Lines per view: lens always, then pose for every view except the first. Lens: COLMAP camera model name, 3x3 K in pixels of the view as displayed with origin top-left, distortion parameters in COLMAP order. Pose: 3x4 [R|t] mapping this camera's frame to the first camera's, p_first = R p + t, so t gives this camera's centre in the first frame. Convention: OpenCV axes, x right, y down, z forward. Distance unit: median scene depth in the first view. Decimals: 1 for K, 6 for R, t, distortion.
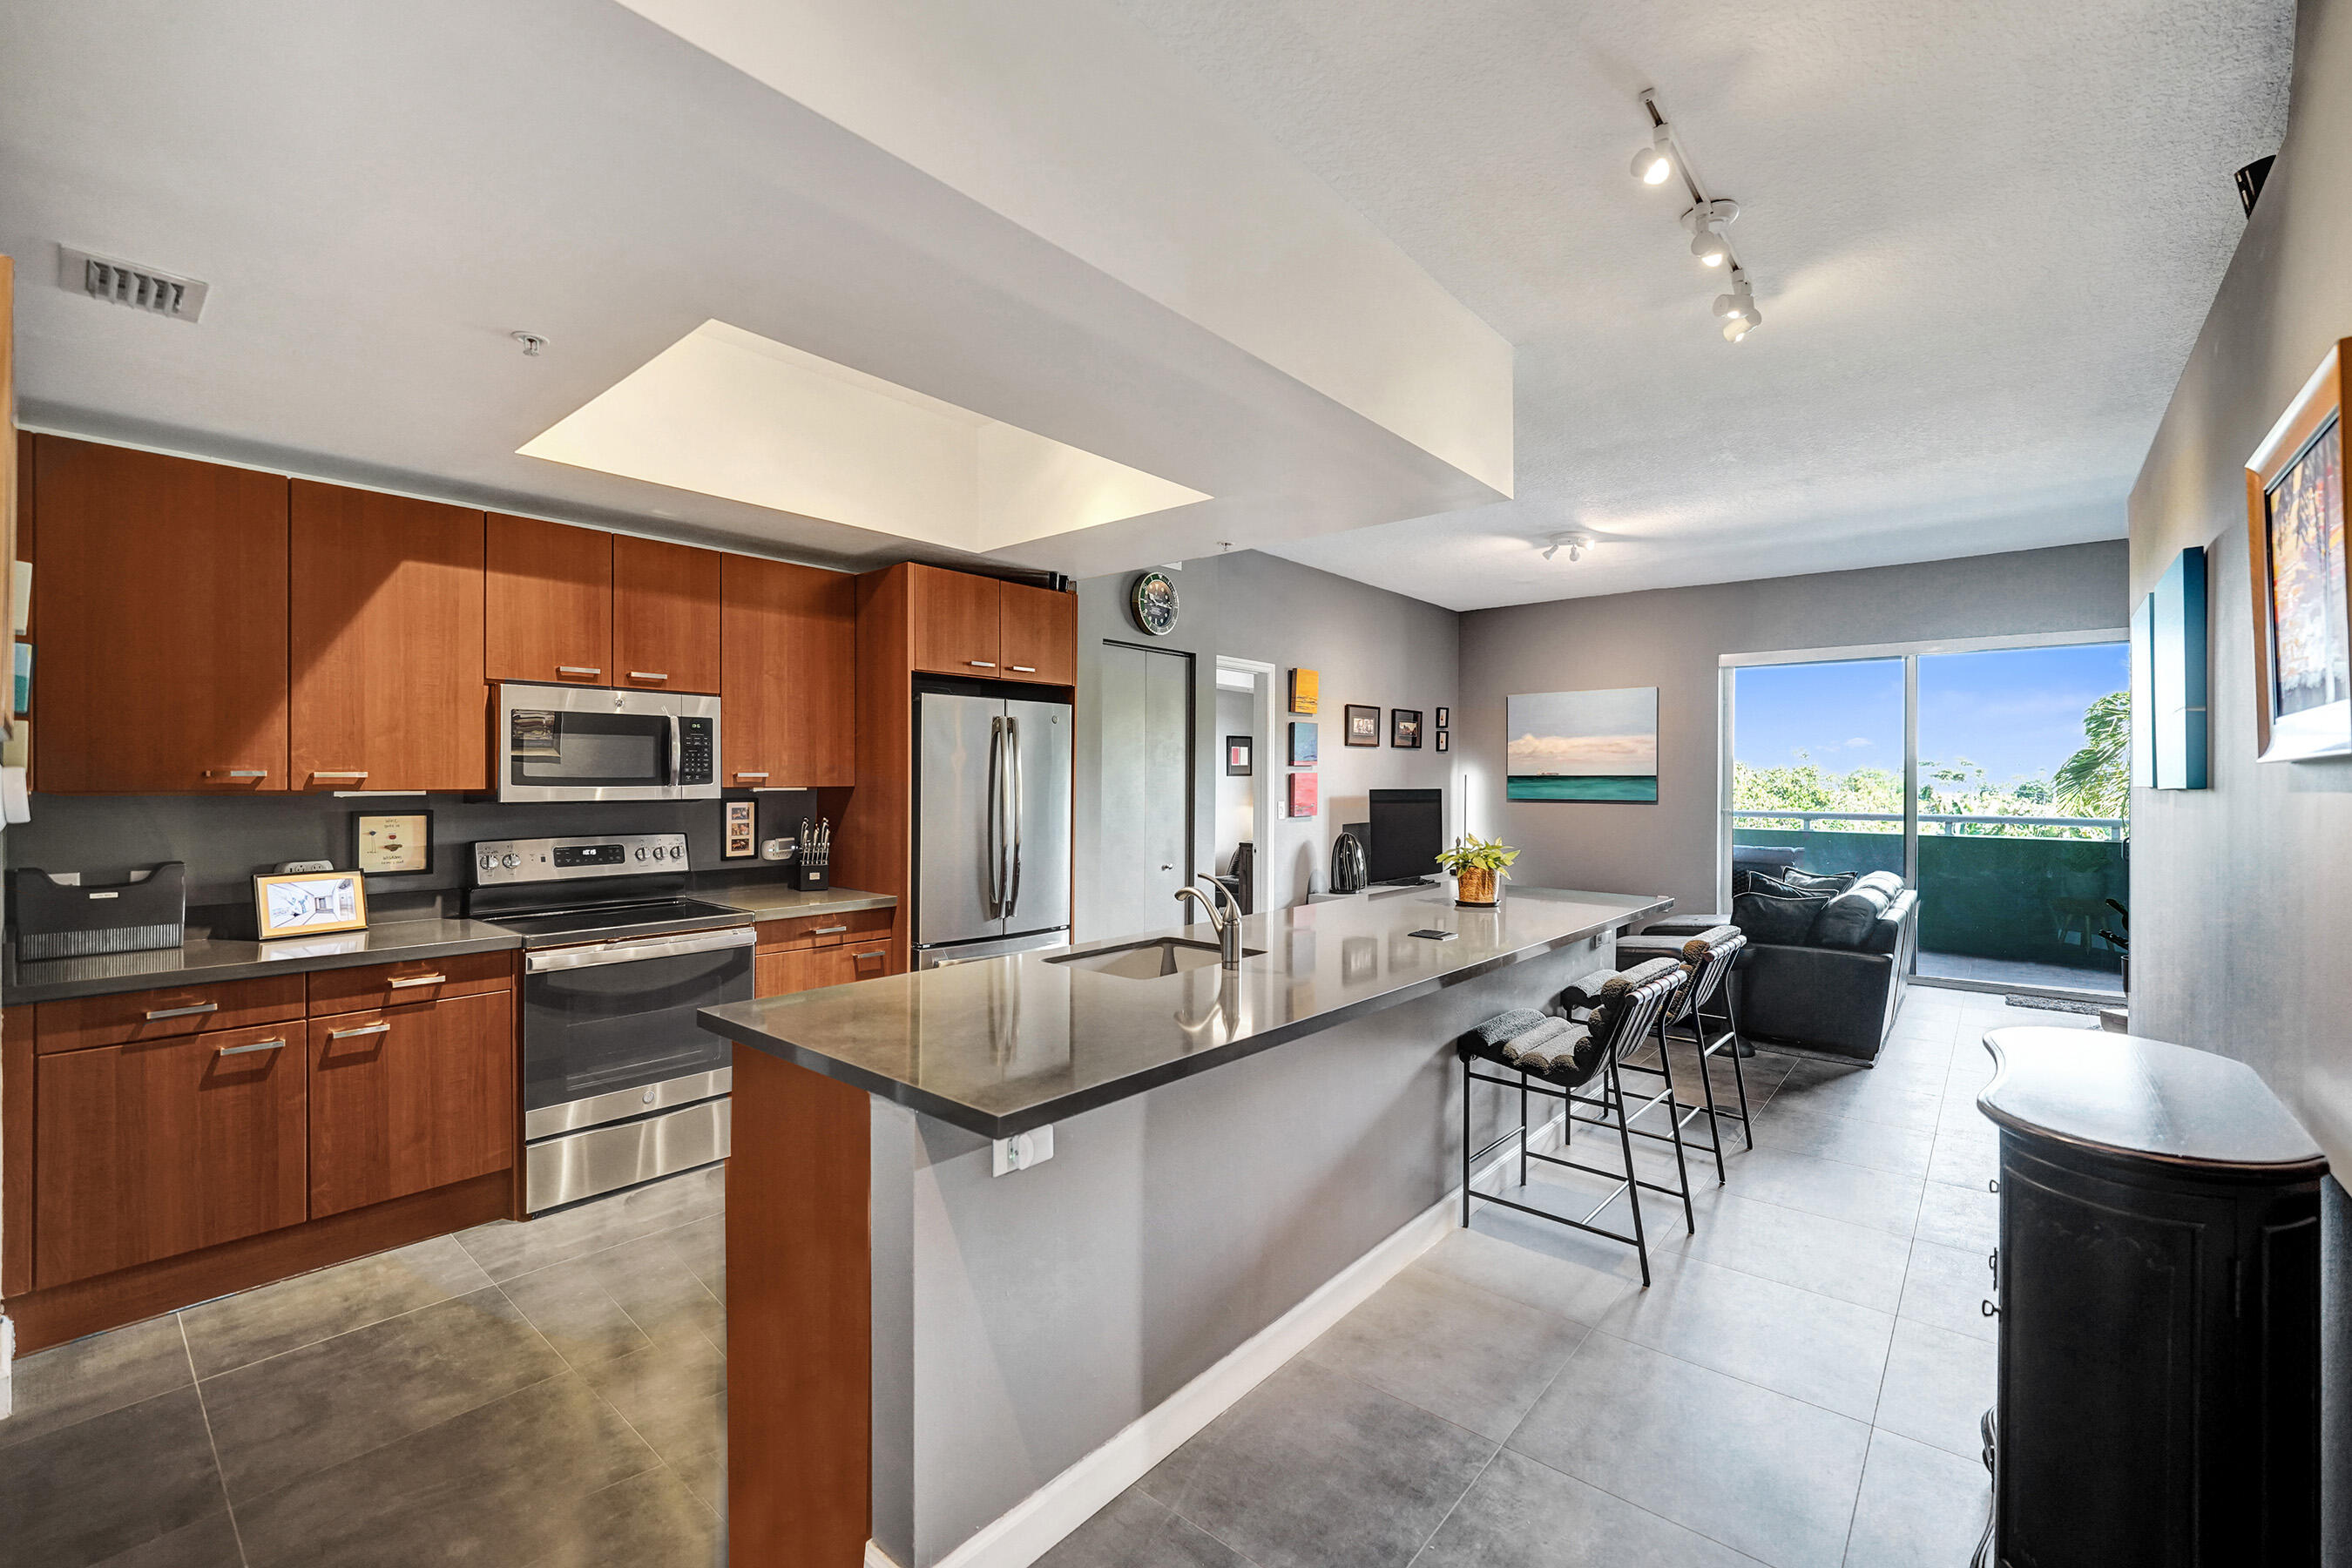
lens RADIAL K [[995.3, 0, 1164.8], [0, 995.3, 778.7], [0, 0, 1]] dist [-0.008181, 0.002198]
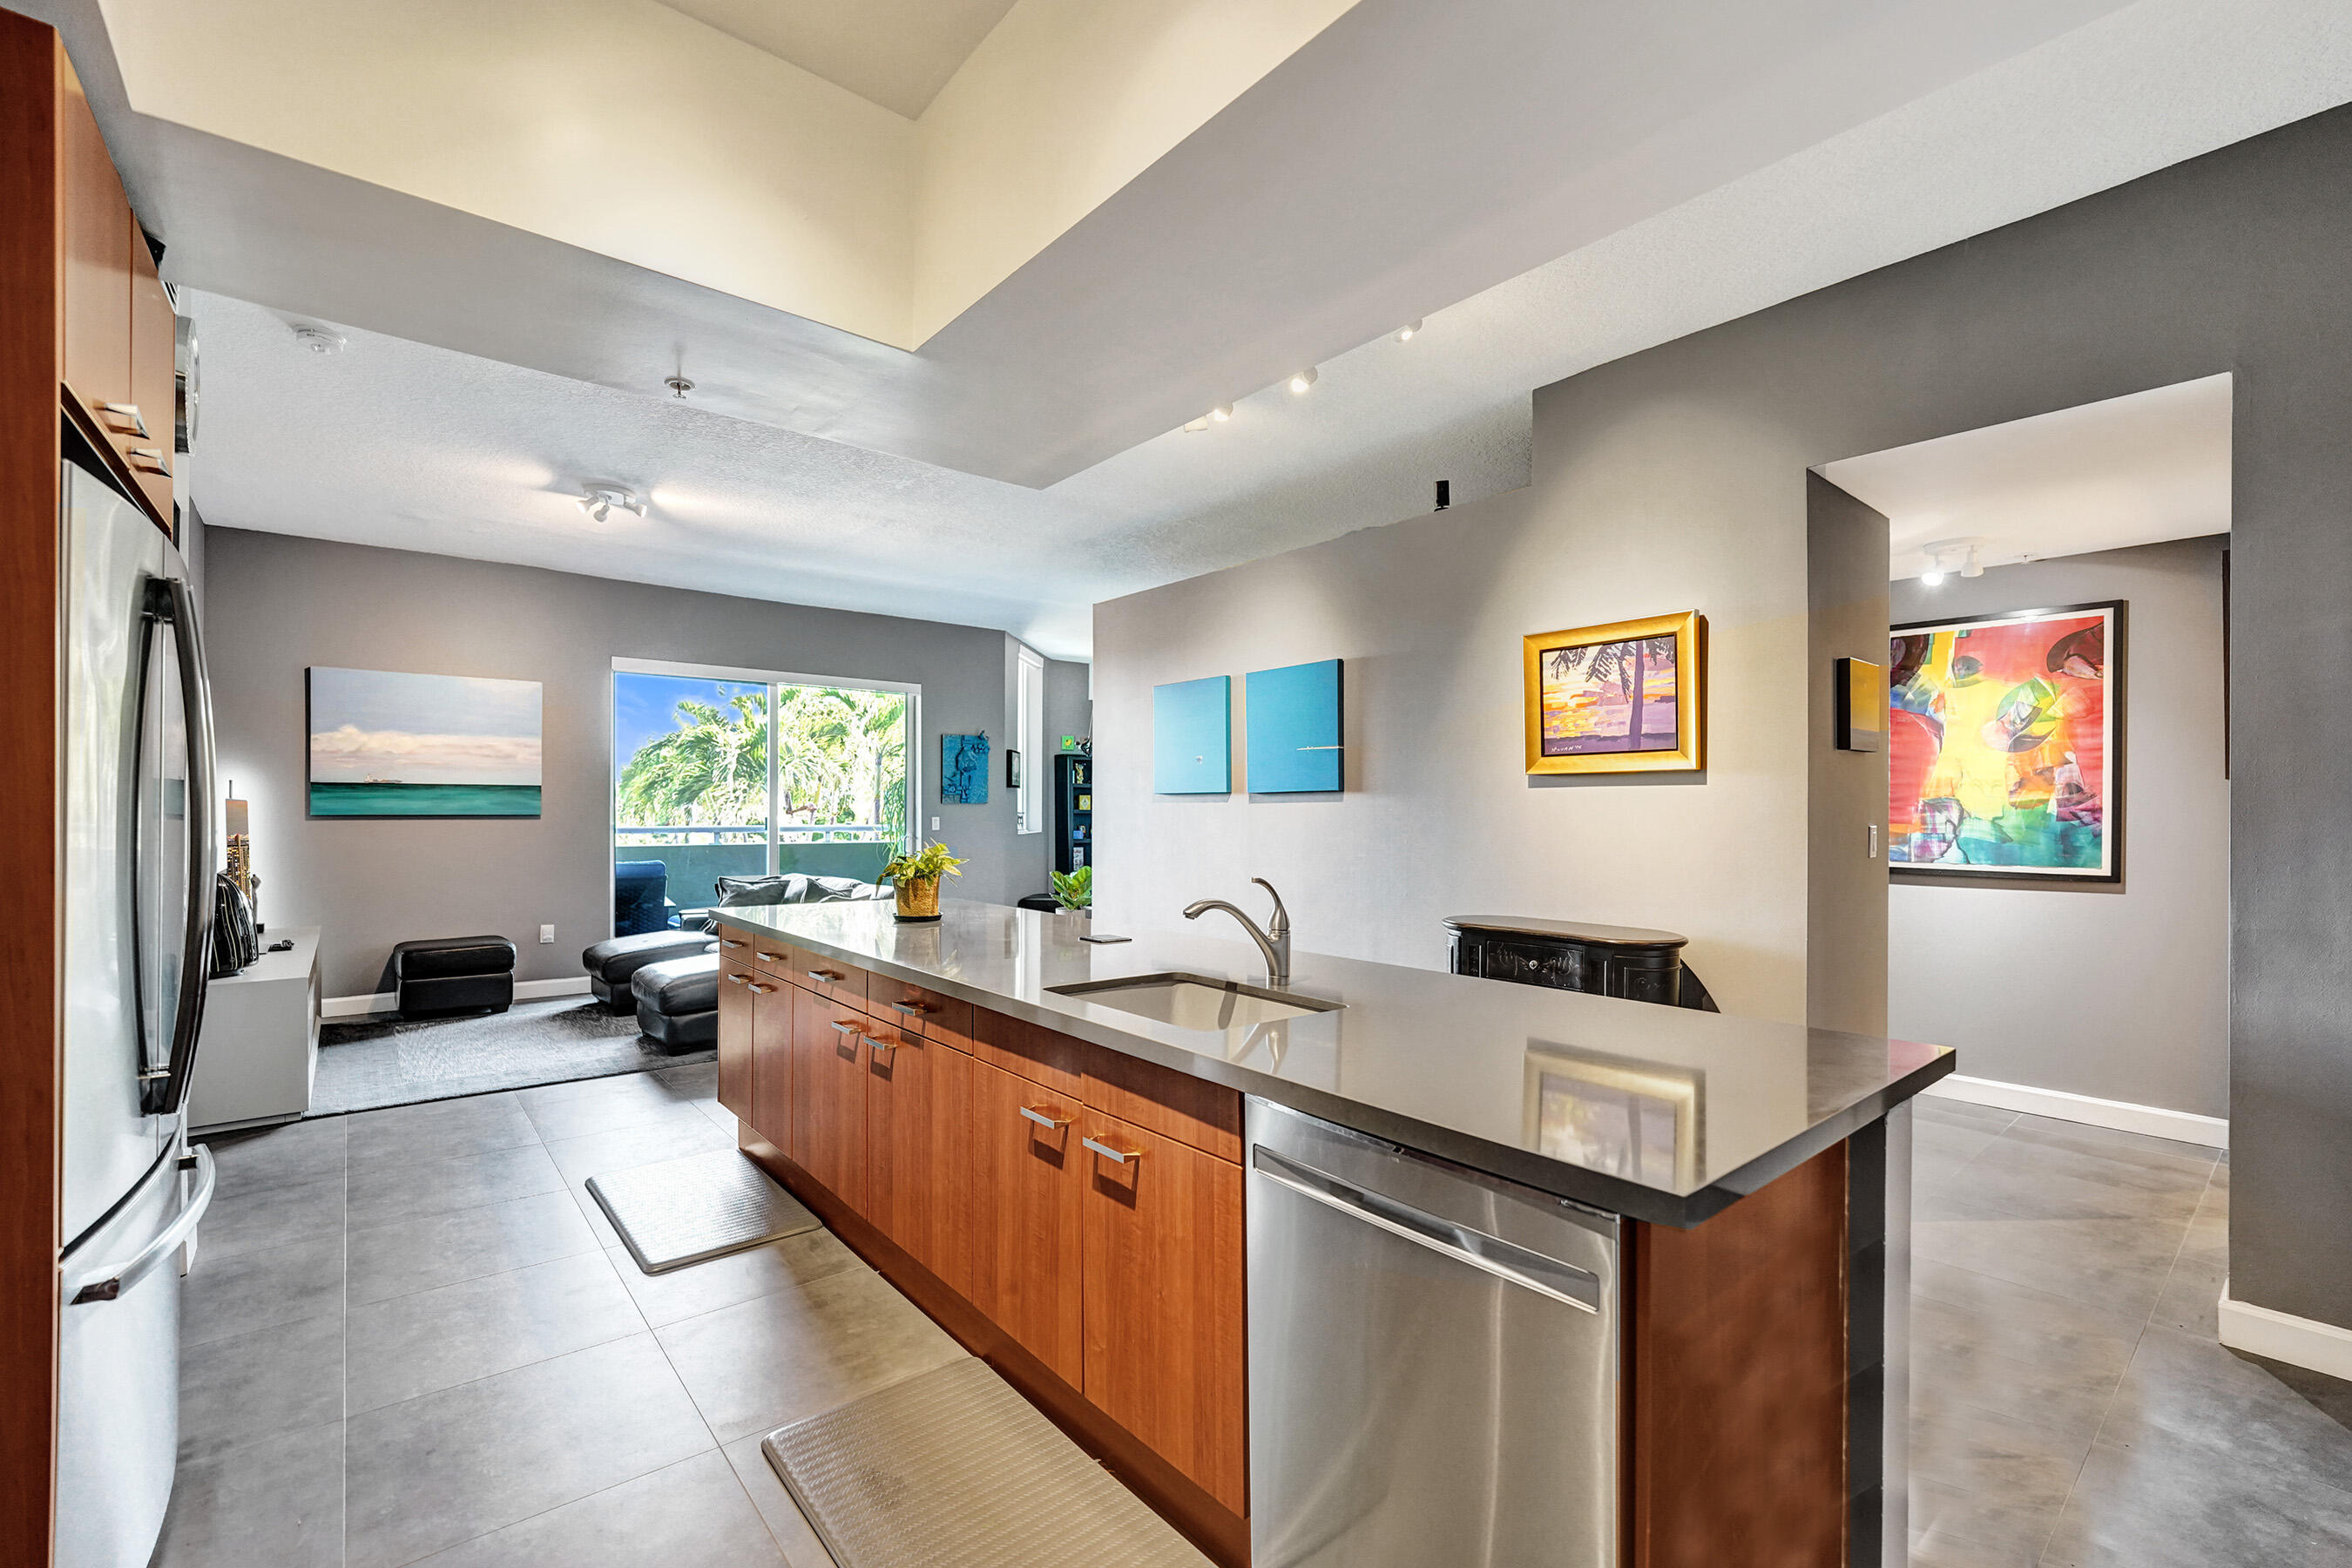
lens RADIAL K [[995.3, 0, 1162.5], [0, 995.3, 816.7], [0, 0, 1]] dist [-0.008181, 0.002198]
pose [[0.177638, -0.008601, 0.984058, -0.476275], [-0.005635, 0.999937, 0.009757, 0.022535], [-0.984080, -0.007278, 0.177578, 0.569709]]
